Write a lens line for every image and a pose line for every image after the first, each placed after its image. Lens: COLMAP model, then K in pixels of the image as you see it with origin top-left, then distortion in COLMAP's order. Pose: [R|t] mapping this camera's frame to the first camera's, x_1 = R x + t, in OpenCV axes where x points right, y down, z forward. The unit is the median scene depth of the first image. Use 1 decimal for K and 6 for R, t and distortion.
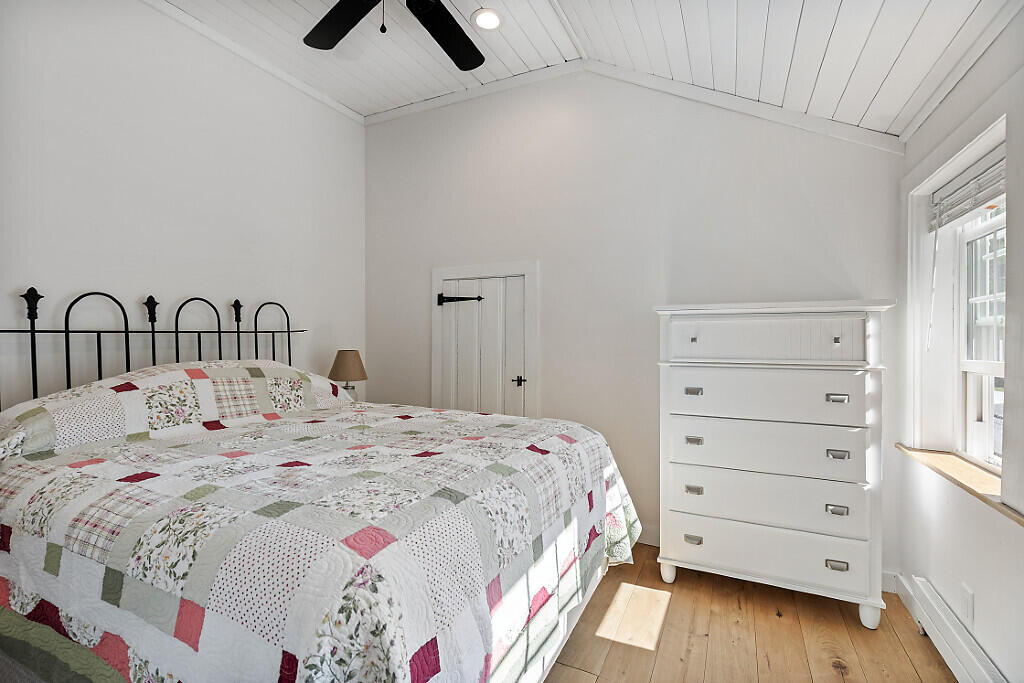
lens RADIAL K [[459.3, 0, 512.1], [0, 459.3, 341.4], [0, 0, 1]] dist [0.001922, -0.001007]
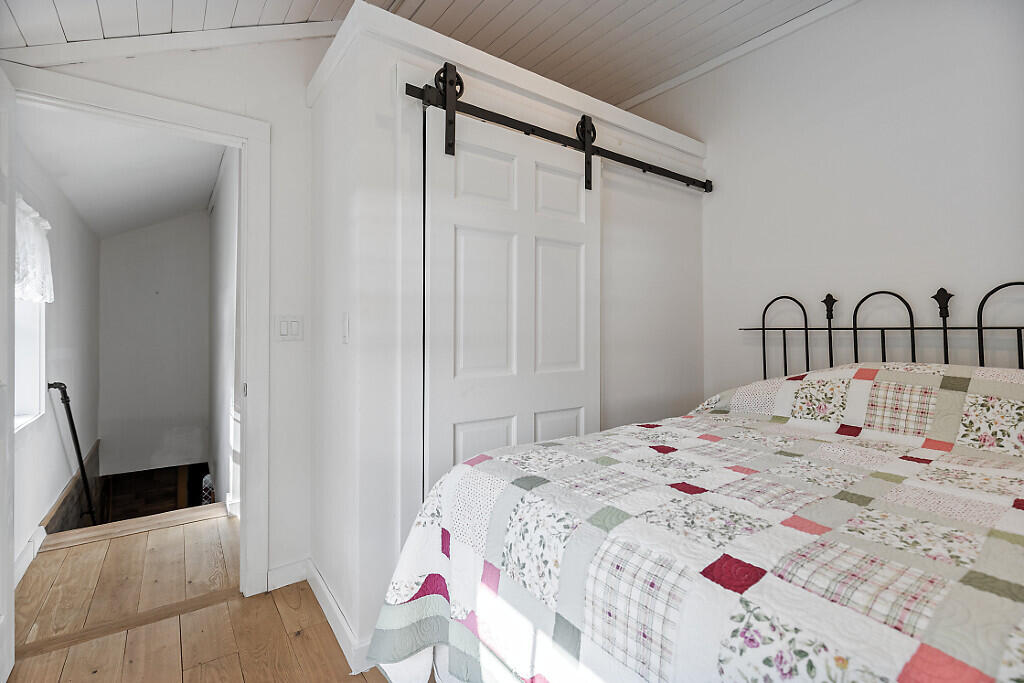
lens RADIAL K [[459.3, 0, 509.9], [0, 459.3, 336.6], [0, 0, 1]] dist [0.001922, -0.001007]
pose [[-0.443395, 0.011745, -0.896249, 0.478898], [-0.013394, 0.999716, 0.019727, -0.014202], [0.896226, 0.020751, -0.443112, 0.808401]]
